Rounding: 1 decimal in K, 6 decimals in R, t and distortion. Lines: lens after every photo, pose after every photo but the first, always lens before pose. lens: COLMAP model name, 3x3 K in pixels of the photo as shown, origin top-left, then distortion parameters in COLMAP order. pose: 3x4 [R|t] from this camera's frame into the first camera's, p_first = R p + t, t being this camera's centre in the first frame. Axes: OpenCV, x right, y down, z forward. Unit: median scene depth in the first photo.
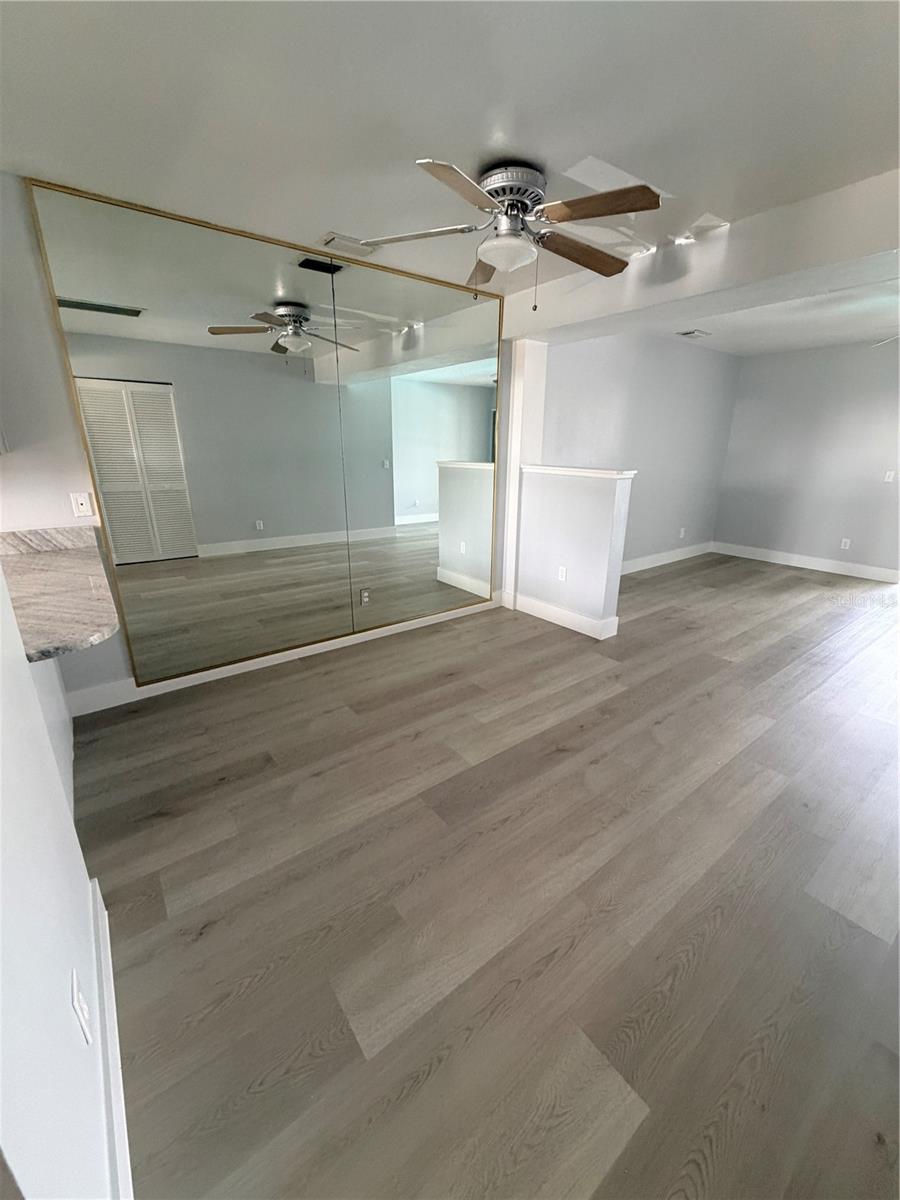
lens RADIAL K [[478.5, 0, 449.7], [0, 478.5, 597.5], [0, 0, 1]] dist [-0.000315, 0.000063]
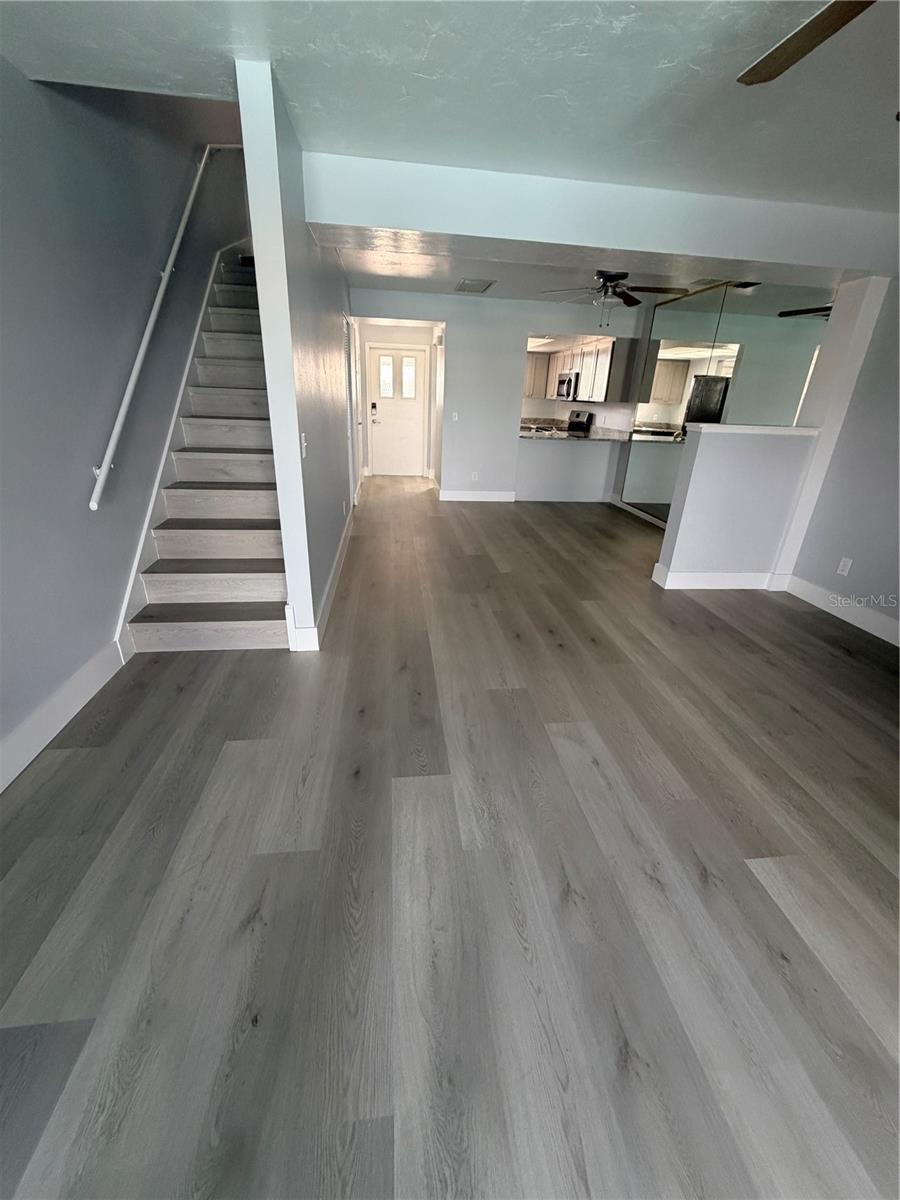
lens RADIAL K [[478.5, 0, 449.7], [0, 478.5, 597.4], [0, 0, 1]] dist [-0.000315, 0.000063]
pose [[-0.508619, 0.315395, -0.801145, 2.137081], [-0.297002, 0.809107, 0.507085, -0.443859], [0.808144, 0.495855, -0.317854, 1.449841]]
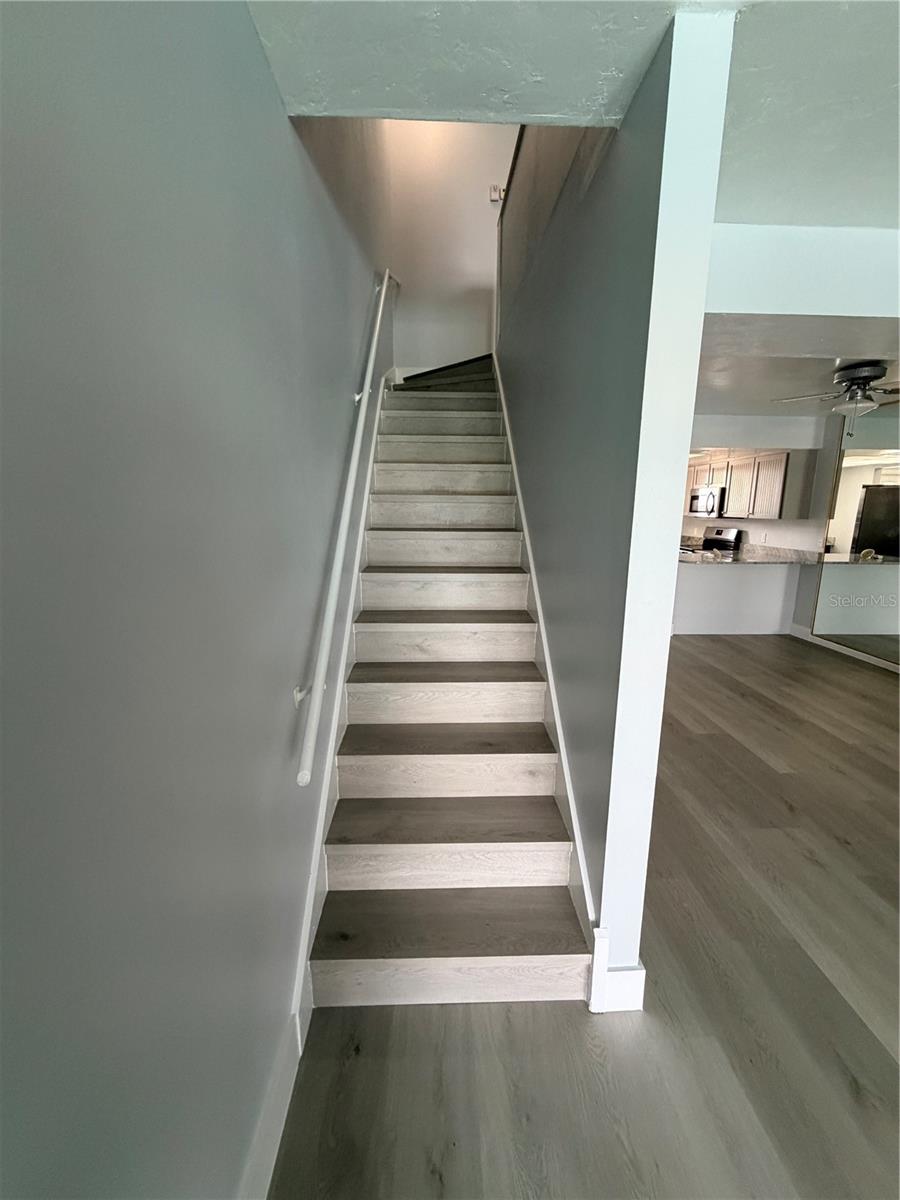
lens RADIAL K [[478.5, 0, 445.5], [0, 478.5, 590.7], [0, 0, 1]] dist [-0.000315, 0.000063]
pose [[-0.581315, 0.135517, -0.802314, 1.976020], [-0.252643, 0.907237, 0.336291, -0.288609], [0.773462, 0.398191, -0.493153, 0.807917]]
